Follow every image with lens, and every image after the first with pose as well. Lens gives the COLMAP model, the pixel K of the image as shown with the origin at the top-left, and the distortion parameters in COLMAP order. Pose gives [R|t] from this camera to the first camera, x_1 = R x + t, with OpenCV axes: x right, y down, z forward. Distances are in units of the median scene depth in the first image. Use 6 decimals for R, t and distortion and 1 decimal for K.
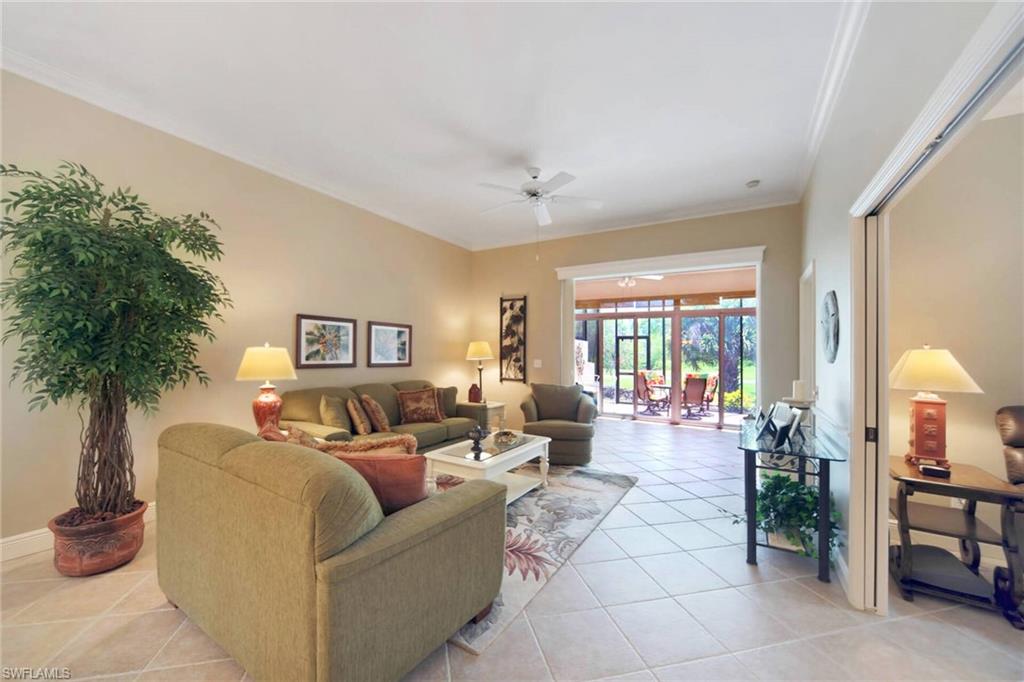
lens RADIAL K [[387.2, 0, 512.0], [0, 387.2, 341.0], [0, 0, 1]] dist [-0.026395, -0.000014]
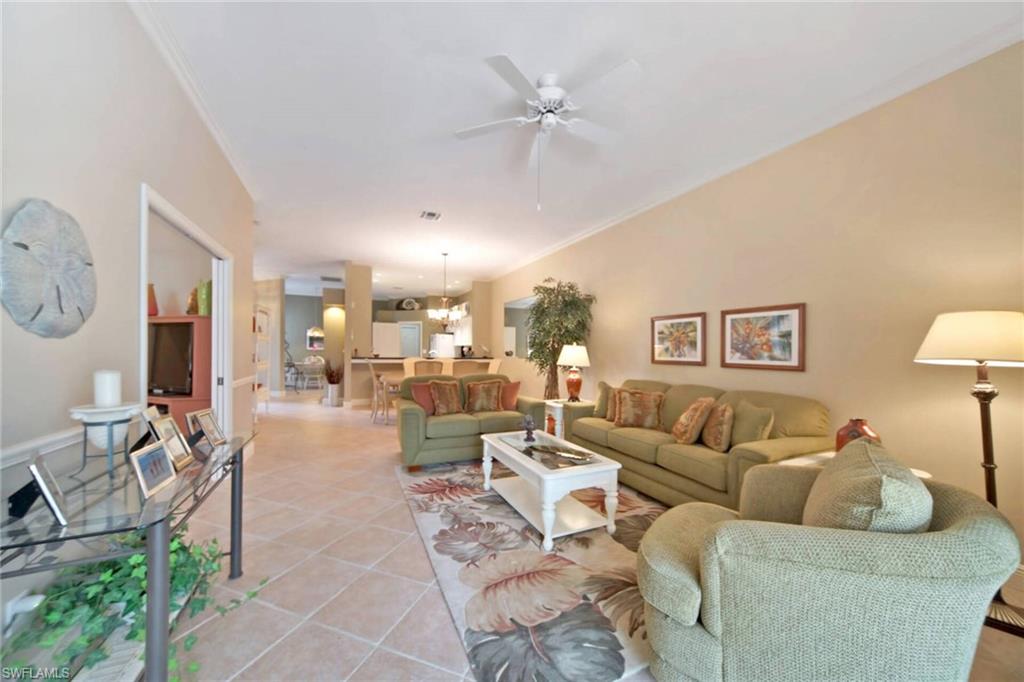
lens RADIAL K [[363.2, 0, 509.0], [0, 363.2, 351.7], [0, 0, 1]] dist [-0.000029, 0.000000]
pose [[-0.572243, -0.023310, -0.819753, 0.558097], [0.000396, 0.999588, -0.028700, 0.061561], [0.820084, -0.016749, -0.571998, 1.160550]]
